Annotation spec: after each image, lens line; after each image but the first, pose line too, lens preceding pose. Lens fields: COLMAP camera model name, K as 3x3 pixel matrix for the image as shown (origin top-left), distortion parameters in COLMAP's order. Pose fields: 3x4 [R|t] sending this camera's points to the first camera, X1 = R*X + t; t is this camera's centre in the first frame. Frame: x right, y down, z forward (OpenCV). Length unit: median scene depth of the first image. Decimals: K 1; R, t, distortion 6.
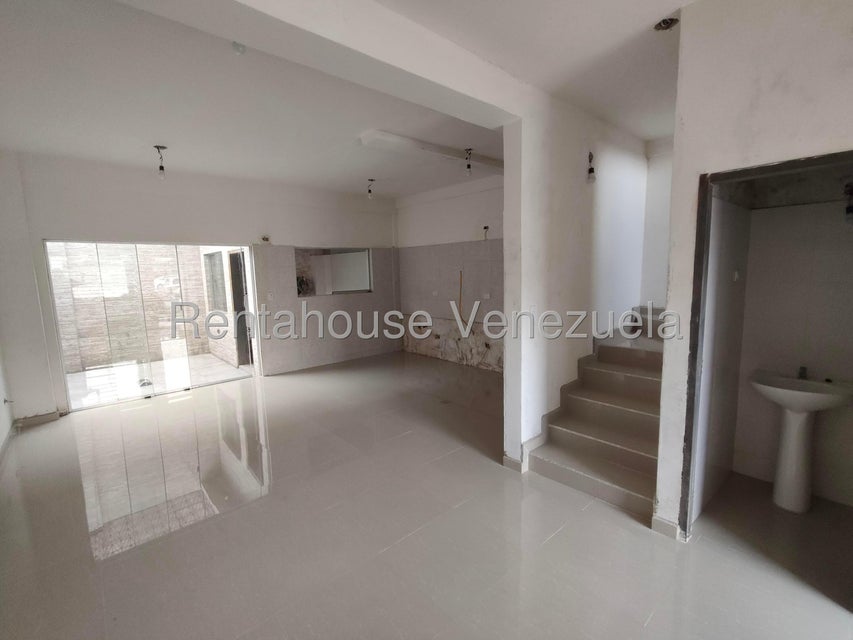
lens RADIAL K [[391.3, 0, 428.1], [0, 391.3, 321.4], [0, 0, 1]] dist [0.006085, -0.000023]
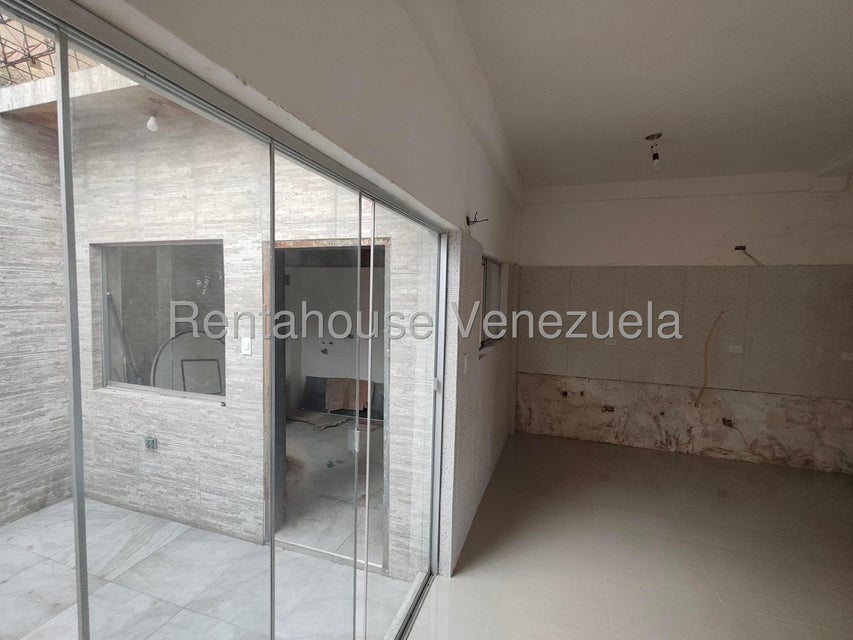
lens RADIAL K [[391.3, 0, 428.1], [0, 391.3, 321.4], [0, 0, 1]] dist [0.006085, -0.000023]
pose [[0.867315, 0.008796, 0.497683, -0.599938], [0.023699, 0.997980, -0.058939, -0.079538], [-0.497196, 0.062913, 0.865354, 0.635717]]
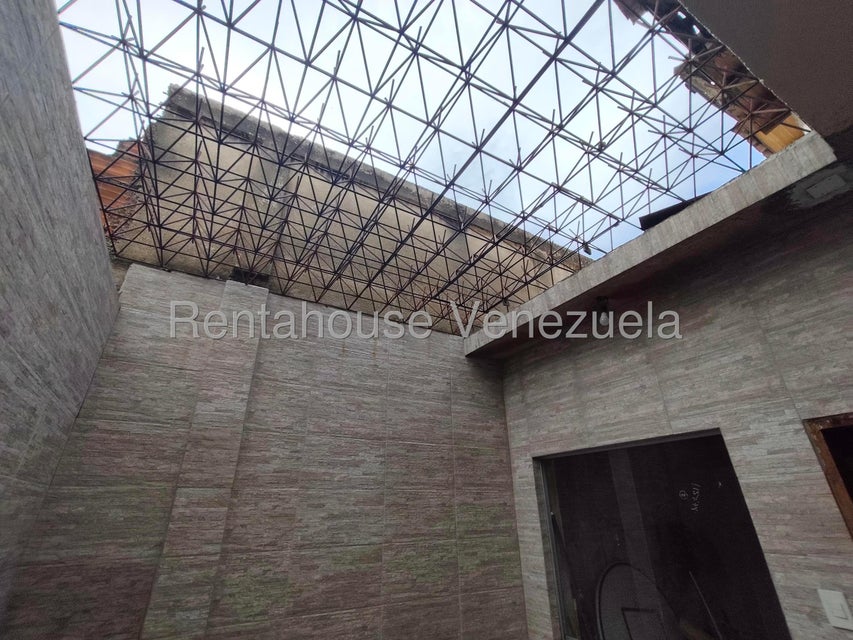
lens RADIAL K [[391.3, 0, 428.1], [0, 391.3, 321.4], [0, 0, 1]] dist [0.006085, -0.000023]
pose [[0.980293, -0.079917, -0.180662, -0.747600], [-0.030798, 0.841510, -0.539363, -0.092518], [0.195133, 0.534298, 0.822465, 0.754553]]
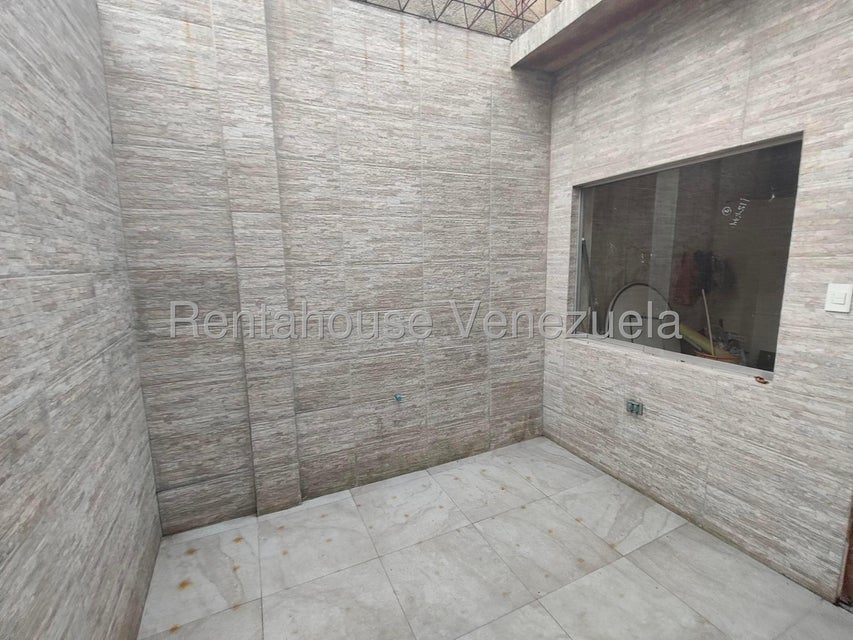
lens RADIAL K [[391.3, 0, 428.1], [0, 391.3, 321.4], [0, 0, 1]] dist [0.006085, -0.000023]
pose [[0.958592, 0.047991, -0.280711, -0.748782], [-0.038983, 0.998533, 0.037588, -0.066044], [0.282103, -0.025089, 0.959056, 0.765840]]
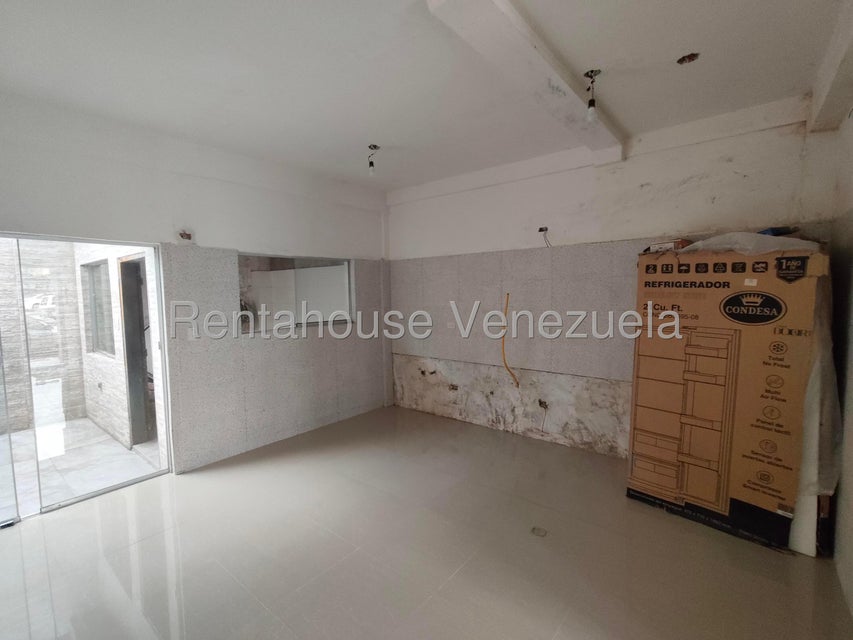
lens RADIAL K [[391.3, 0, 428.1], [0, 391.3, 321.4], [0, 0, 1]] dist [0.006085, -0.000023]
pose [[0.986308, -0.003418, 0.164877, -0.145965], [0.013278, 0.998185, -0.058738, -0.040922], [-0.164377, 0.060123, 0.984564, 0.348161]]
